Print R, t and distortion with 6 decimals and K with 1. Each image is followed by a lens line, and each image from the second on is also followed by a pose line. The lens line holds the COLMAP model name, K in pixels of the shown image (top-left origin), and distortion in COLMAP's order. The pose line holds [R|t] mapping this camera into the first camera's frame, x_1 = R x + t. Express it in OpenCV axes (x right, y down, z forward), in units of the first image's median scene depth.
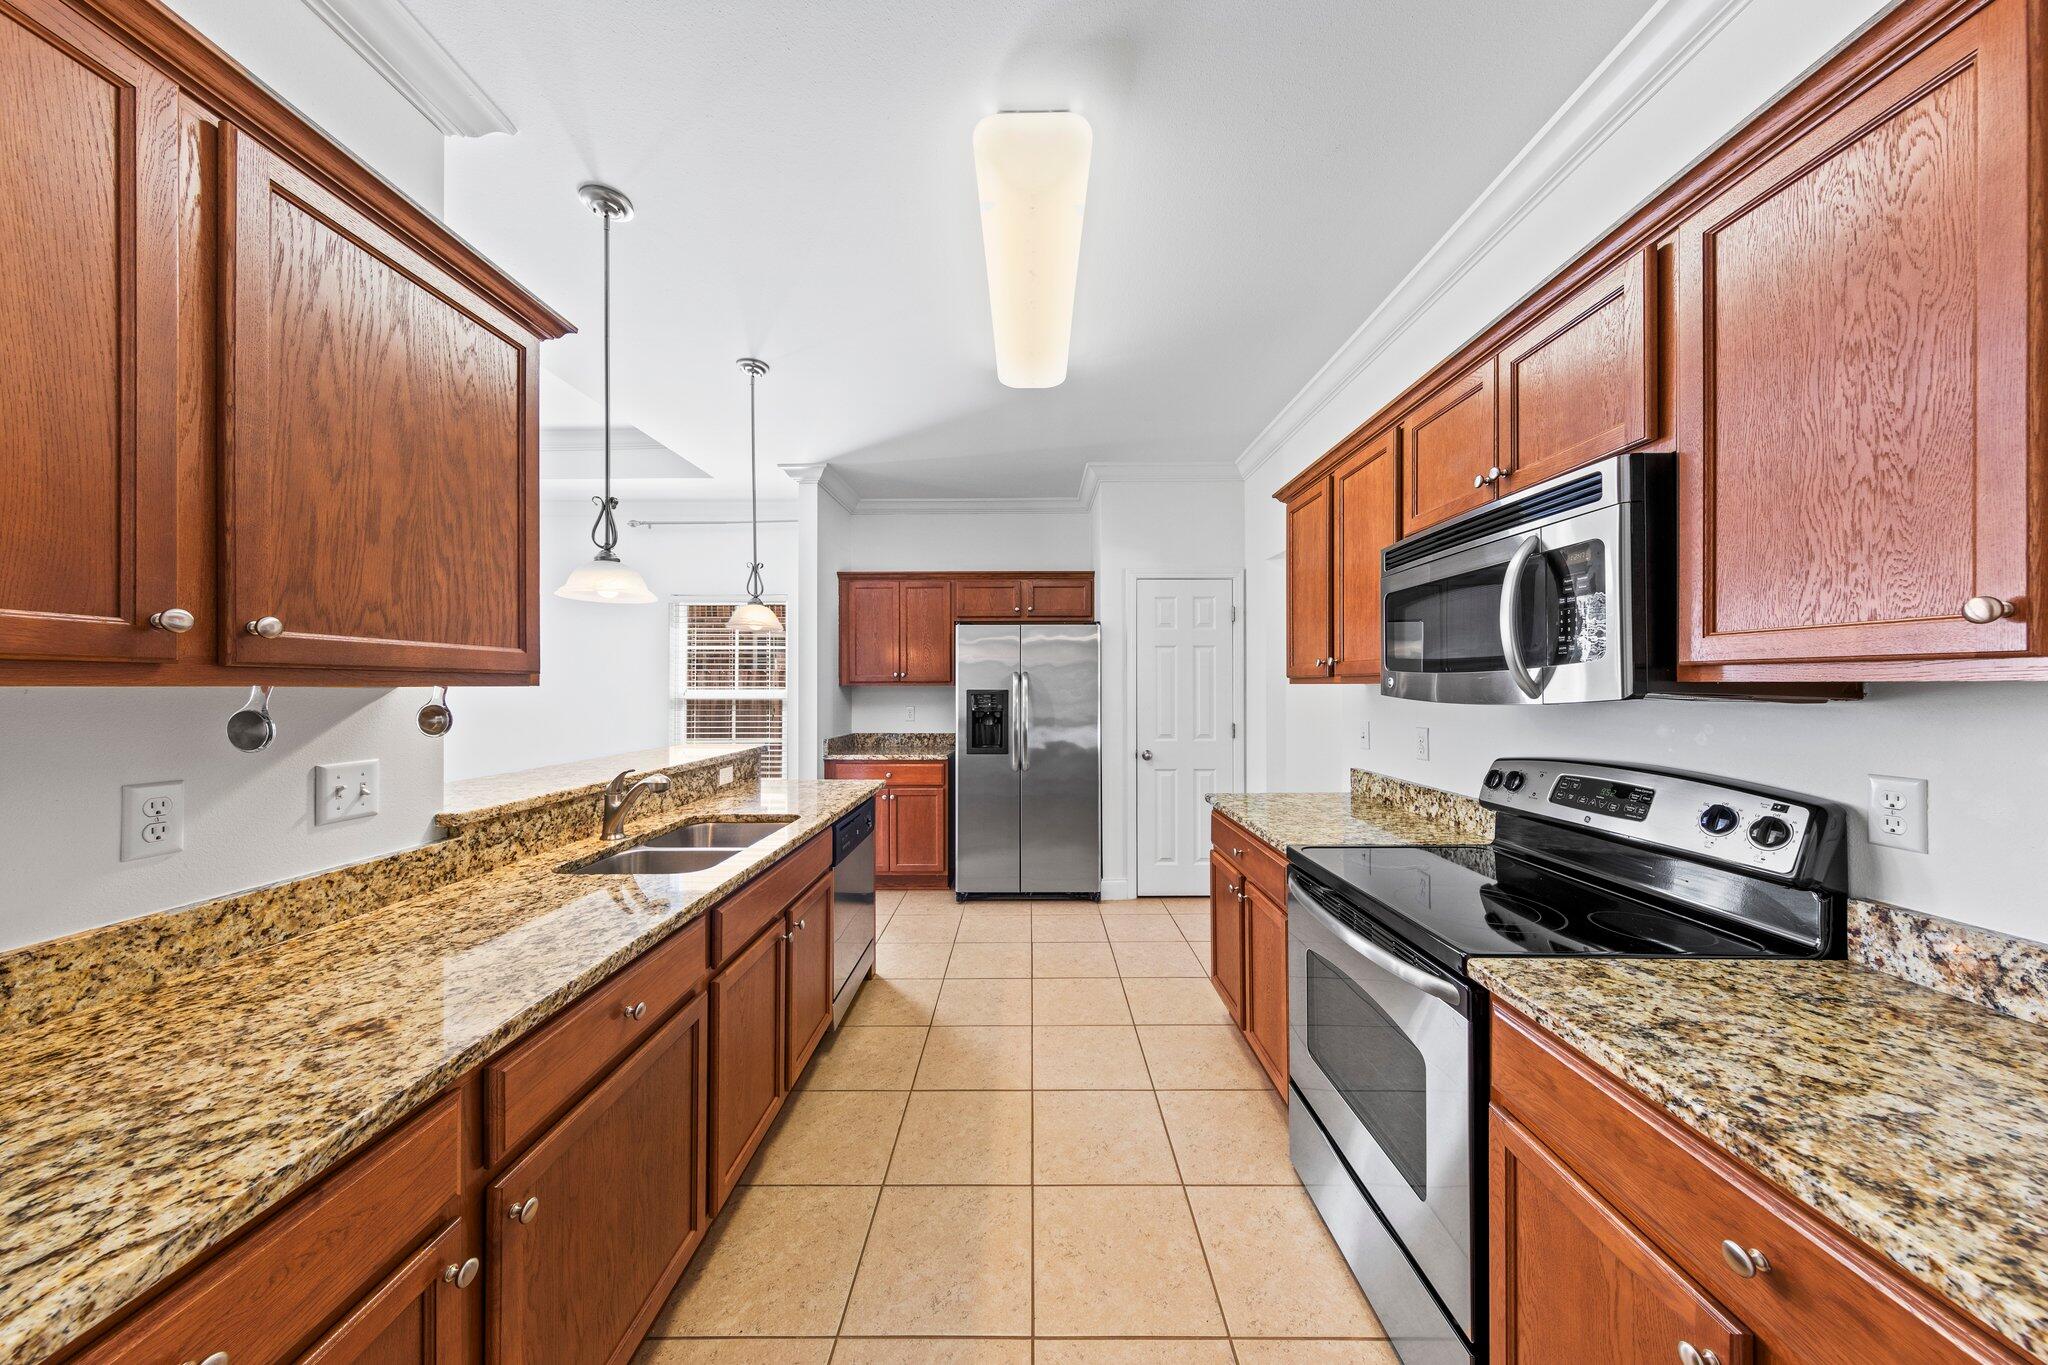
lens RADIAL K [[652.7, 0, 1028.9], [0, 652.7, 688.2], [0, 0, 1]] dist [0.011107, -0.000104]
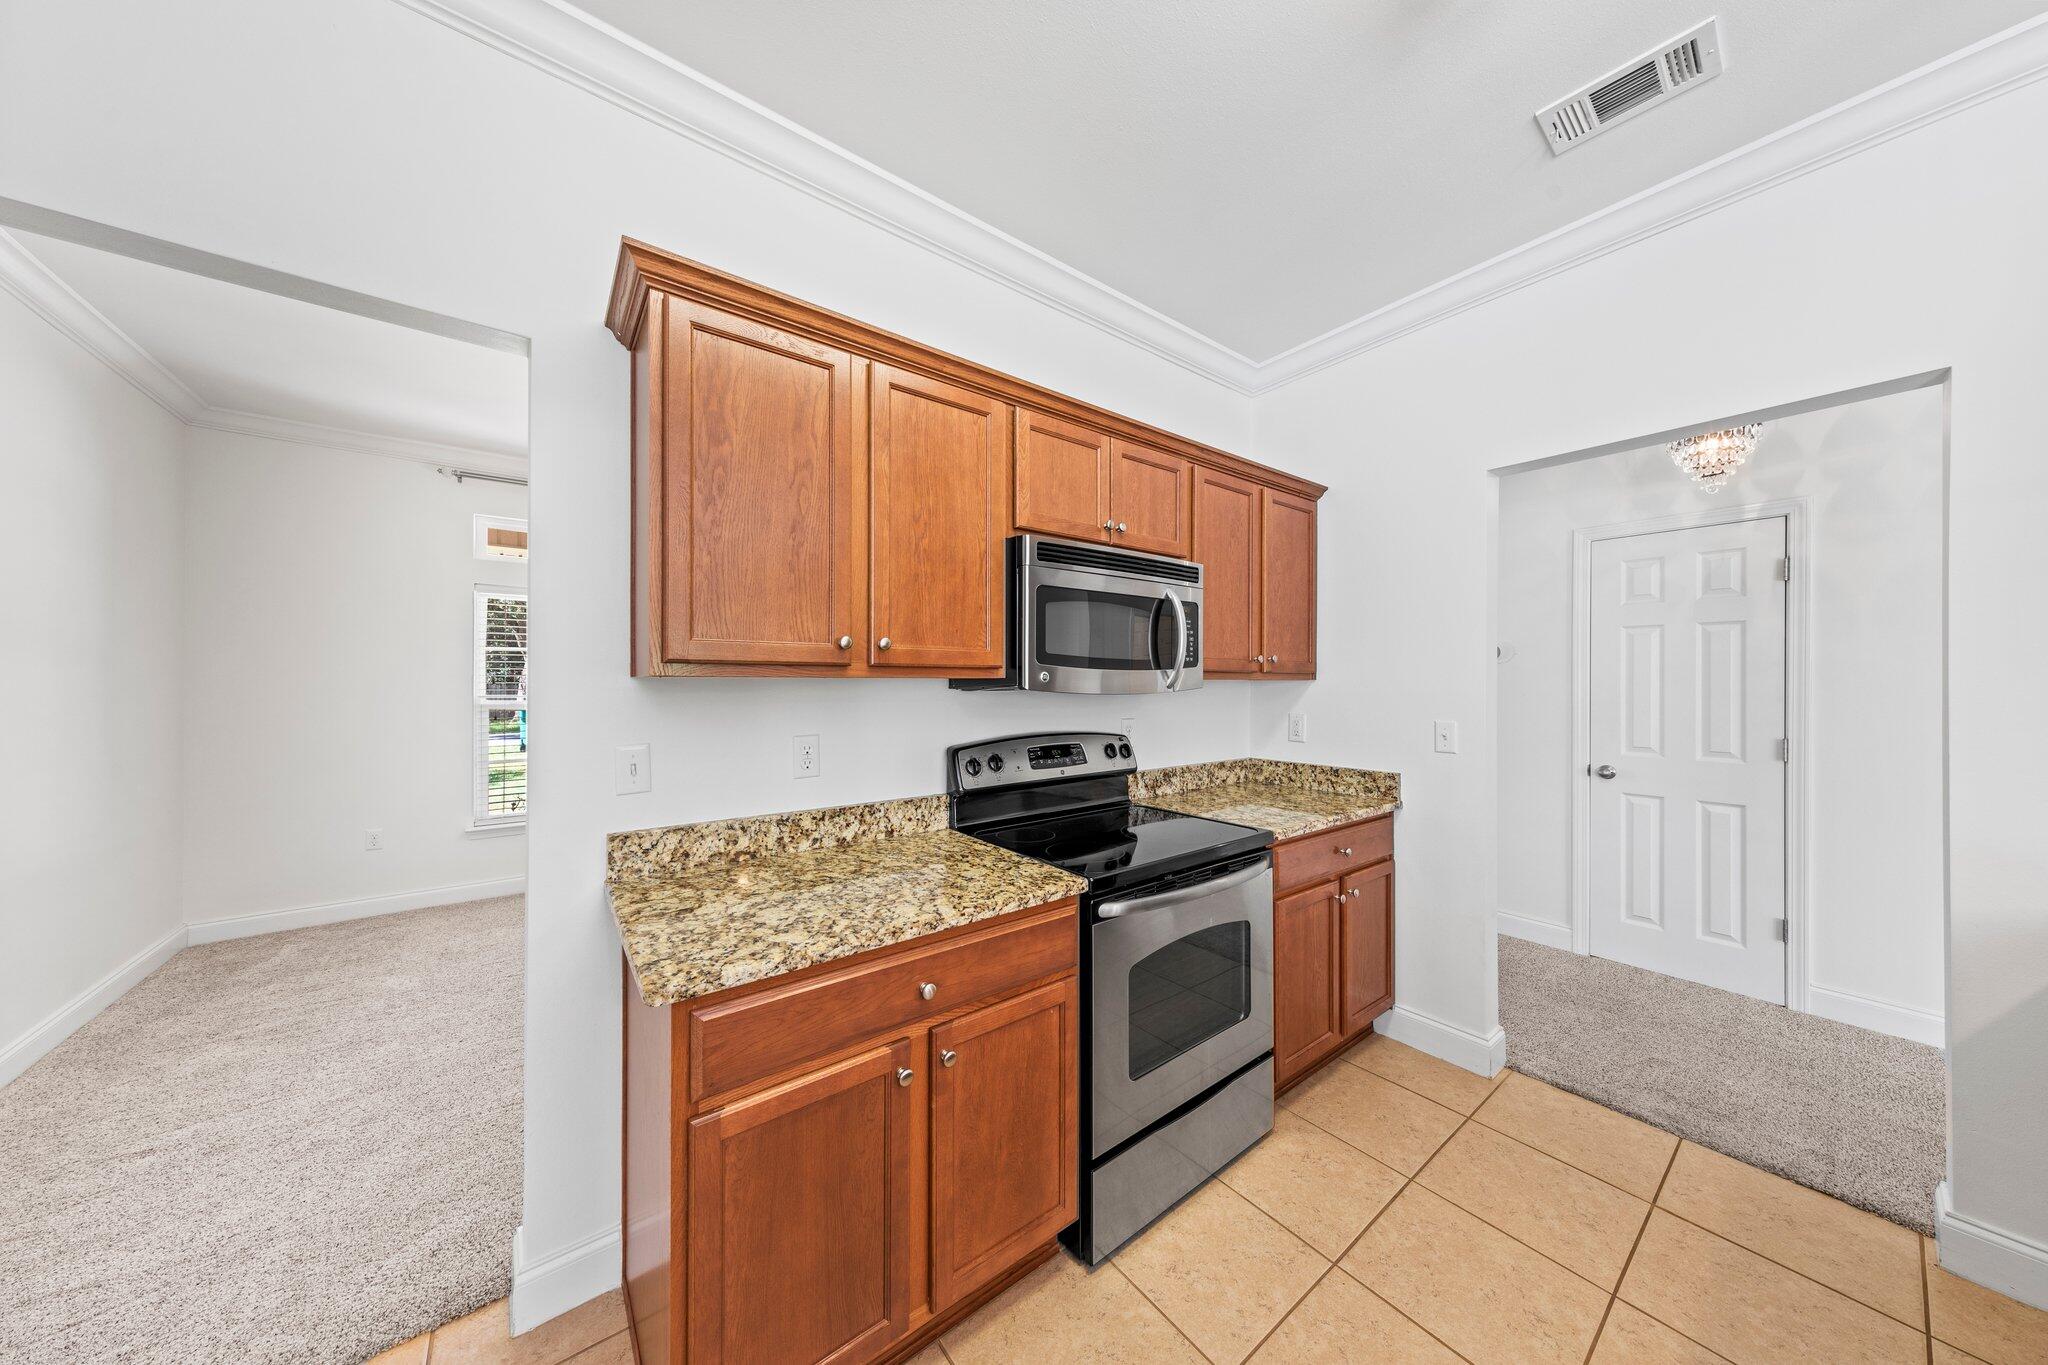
lens RADIAL K [[652.7, 0, 1025.5], [0, 652.7, 674.6], [0, 0, 1]] dist [0.011107, -0.000104]
pose [[-0.619470, 0.002891, 0.785015, -0.150047], [-0.002214, 0.999983, -0.005430, -0.005225], [-0.785017, -0.005102, -0.619453, 1.294427]]
